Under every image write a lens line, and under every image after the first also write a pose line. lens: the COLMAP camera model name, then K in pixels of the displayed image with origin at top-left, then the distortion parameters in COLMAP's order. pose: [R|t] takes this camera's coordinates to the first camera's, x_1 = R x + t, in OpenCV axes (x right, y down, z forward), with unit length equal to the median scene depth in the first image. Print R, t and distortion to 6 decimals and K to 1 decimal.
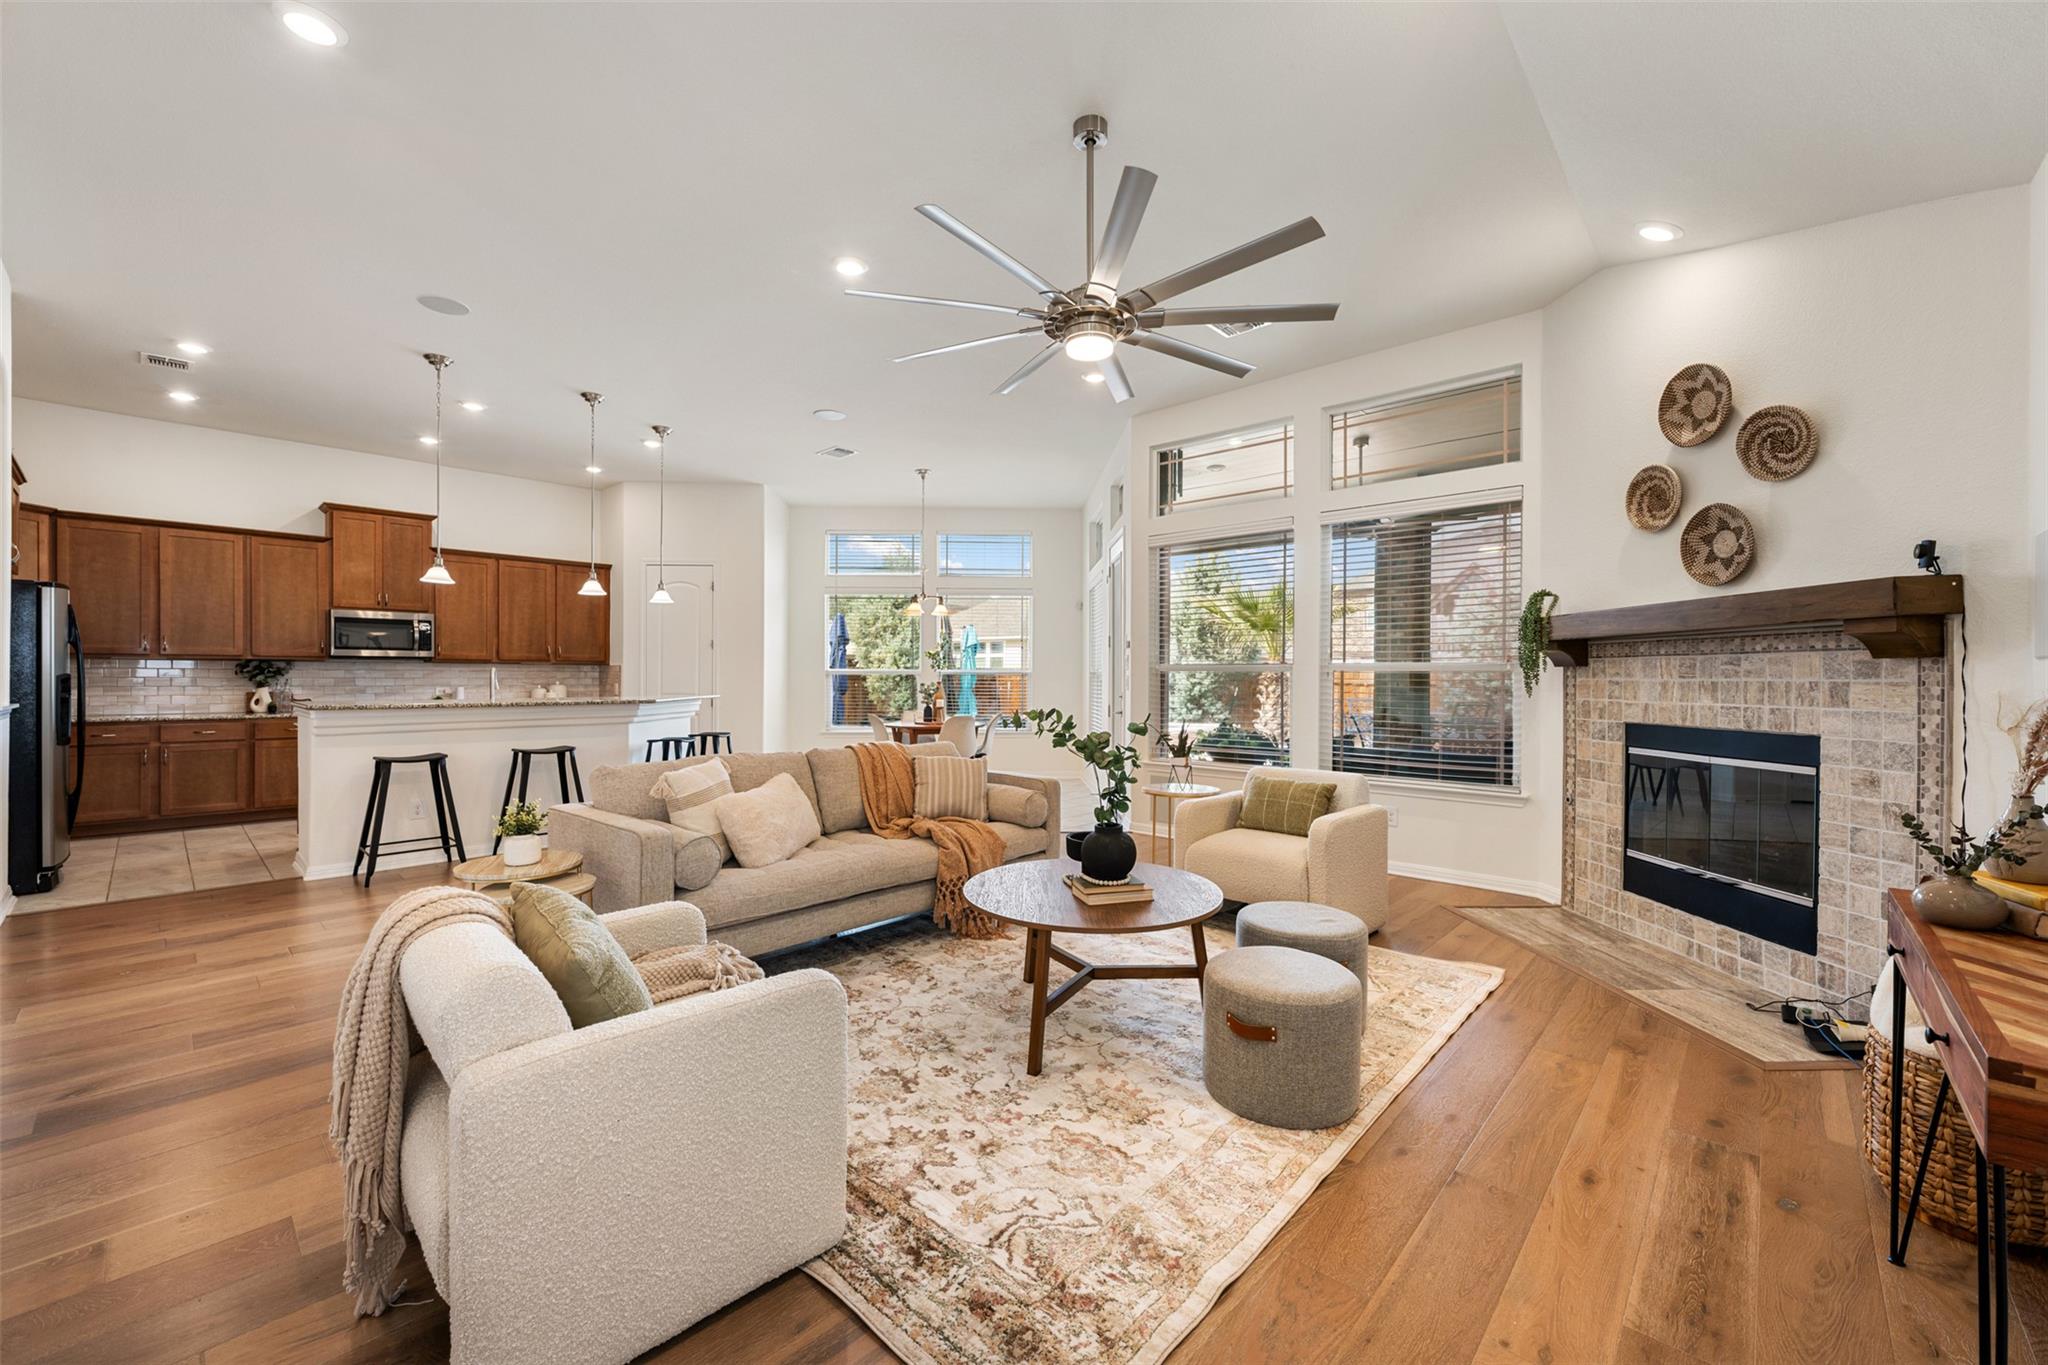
lens RADIAL K [[809.6, 0, 1015.5], [0, 809.6, 676.2], [0, 0, 1]] dist [-0.003105, 0.000352]
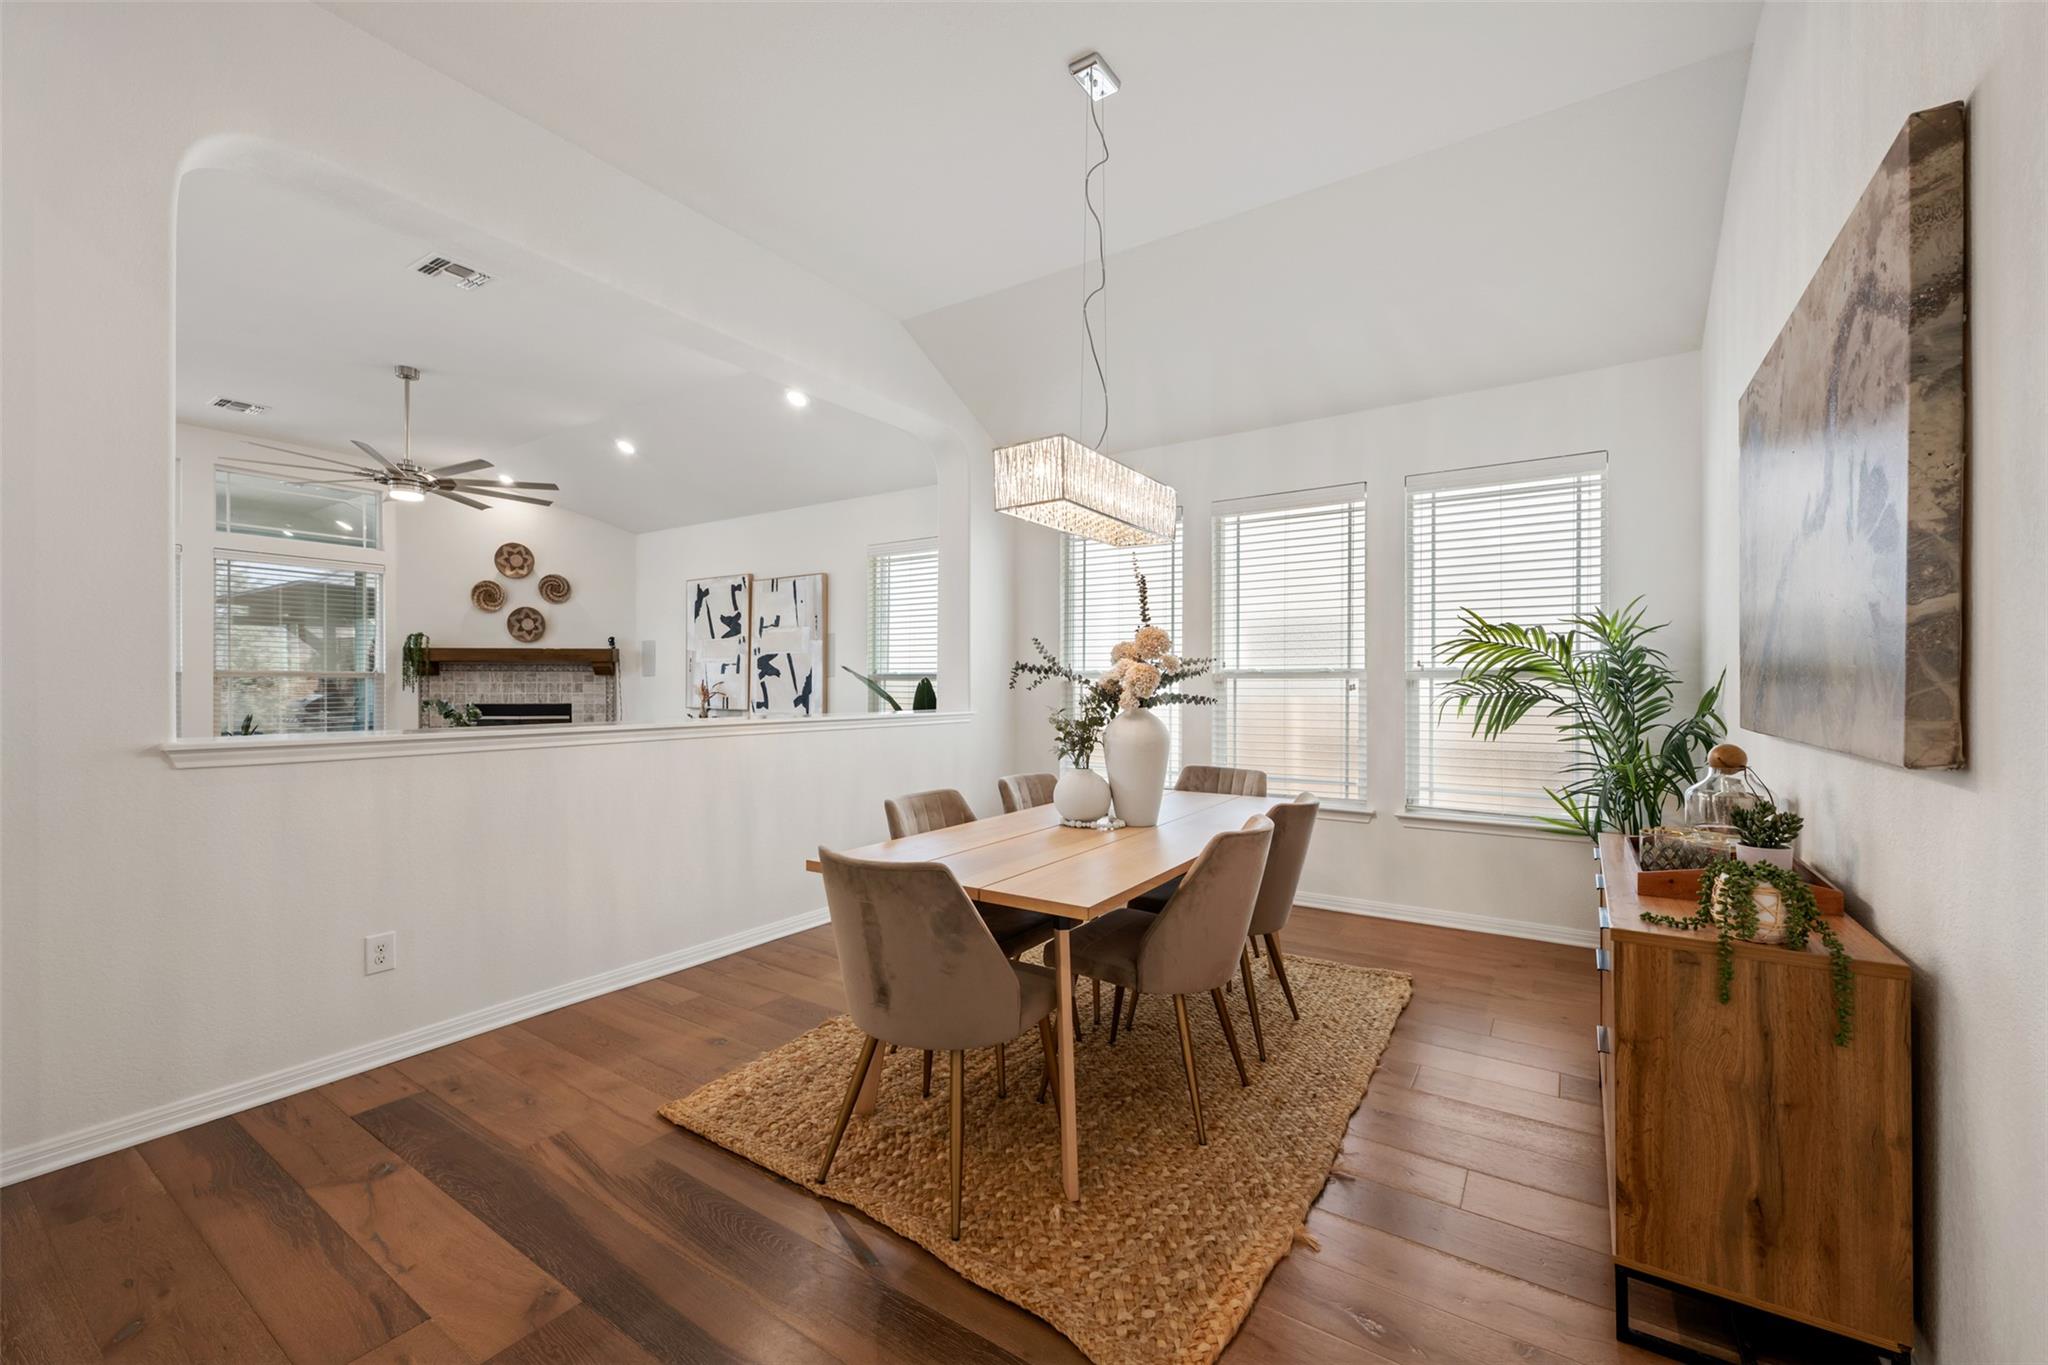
lens RADIAL K [[809.6, 0, 1040.6], [0, 809.6, 690.9], [0, 0, 1]] dist [-0.003105, 0.000352]
pose [[-0.170607, -0.014281, 0.985236, -0.936253], [-0.003679, 0.999897, 0.013856, -0.005005], [-0.985332, -0.001261, -0.170642, -0.034412]]
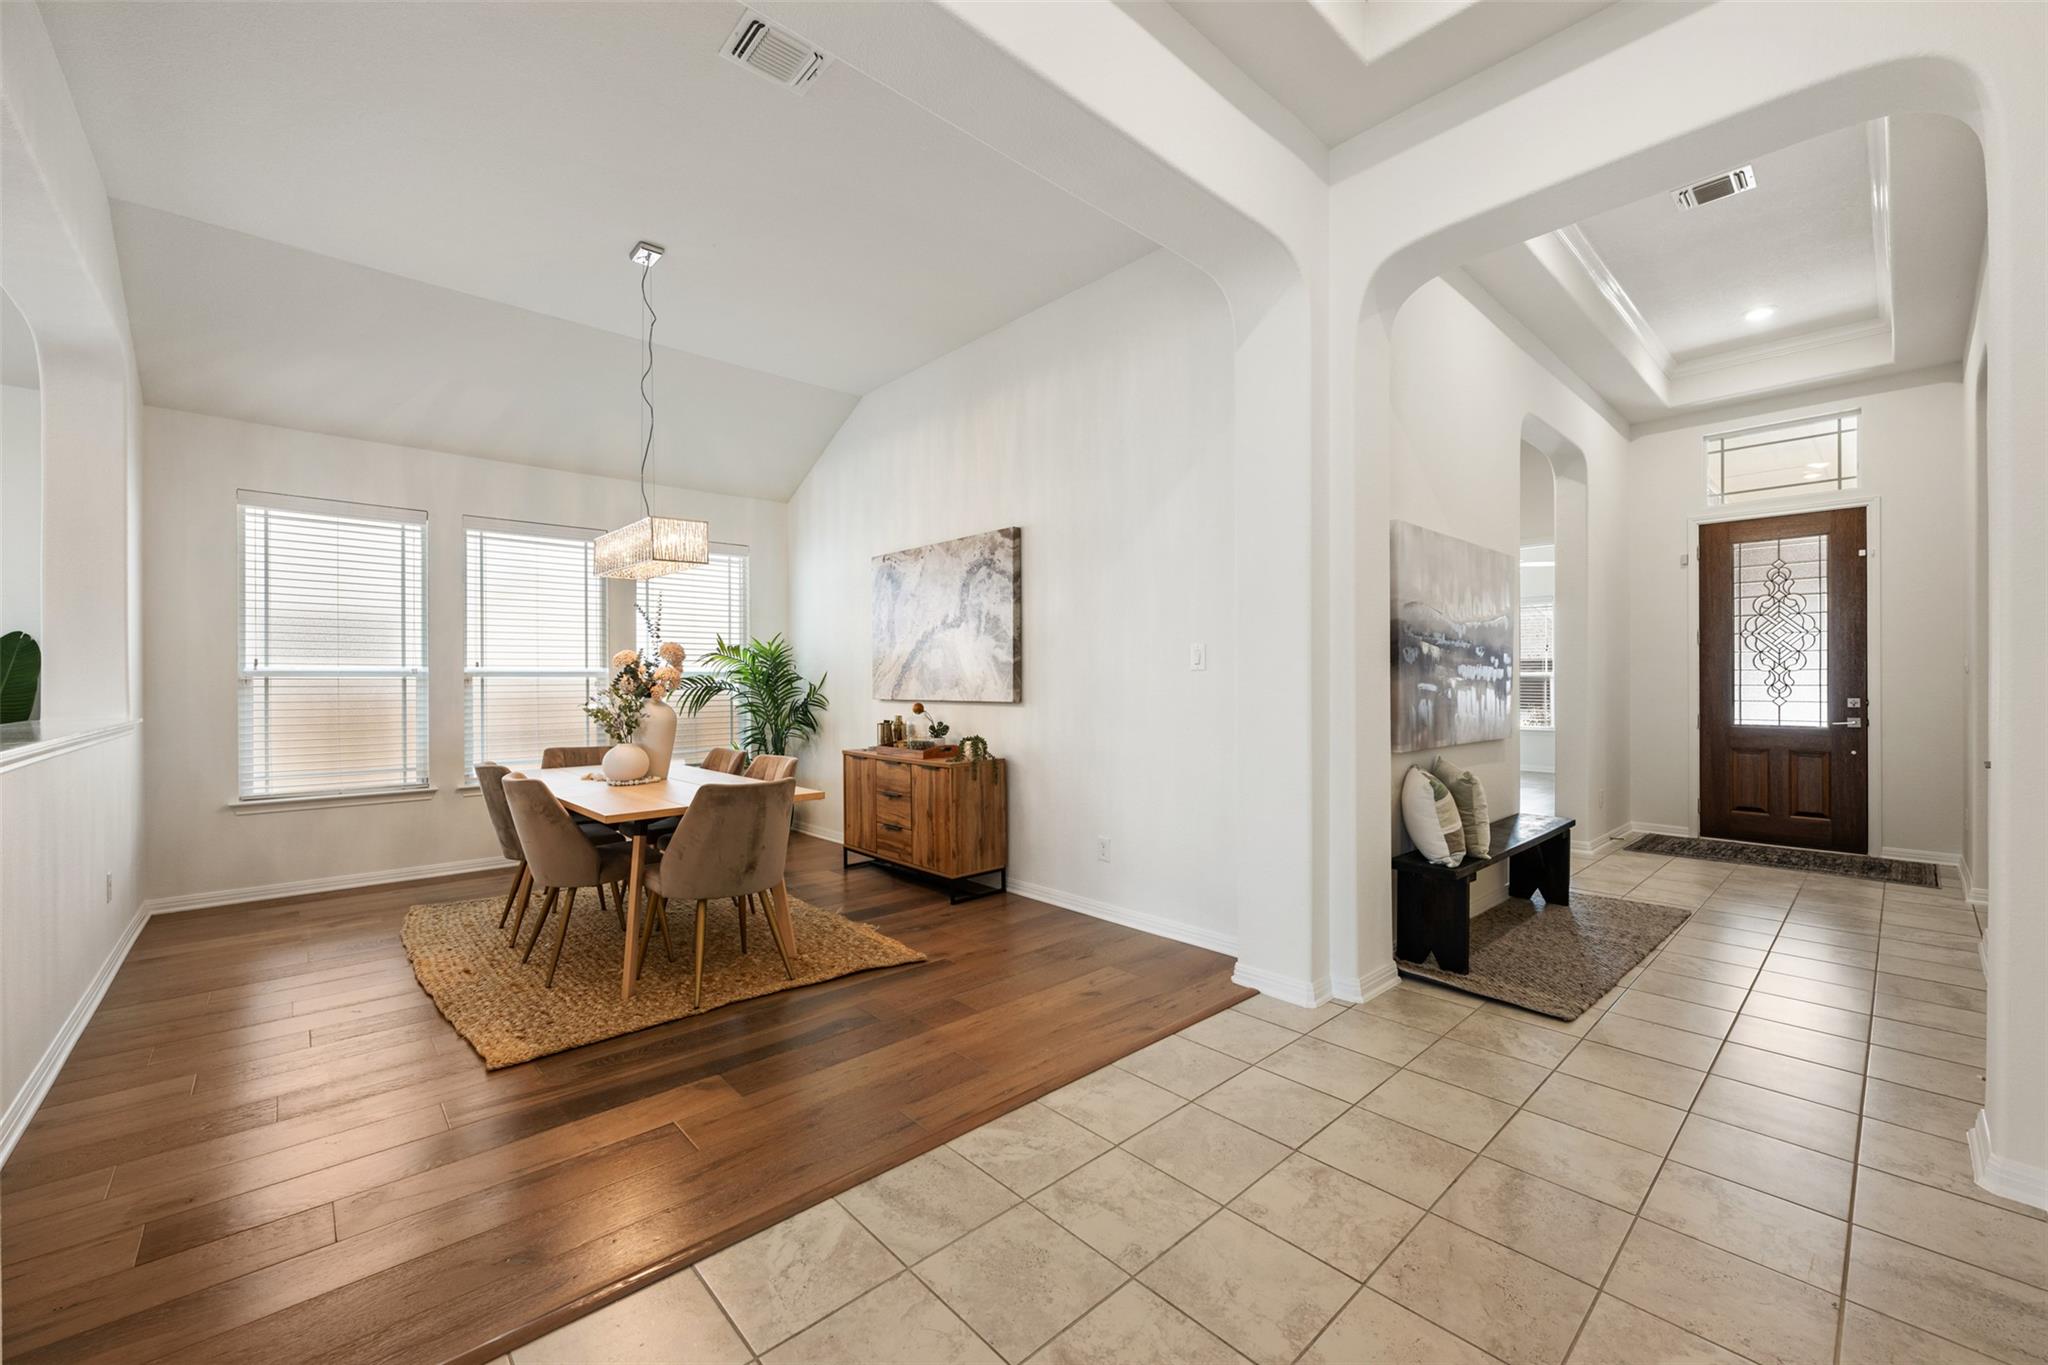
lens RADIAL K [[809.6, 0, 1013.7], [0, 809.6, 681.5], [0, 0, 1]] dist [-0.003105, 0.000352]
pose [[-0.996126, -0.001567, 0.087927, -0.837297], [-0.001578, 0.999999, -0.000059, -0.002478], [-0.087926, -0.000198, -0.996127, 0.485319]]
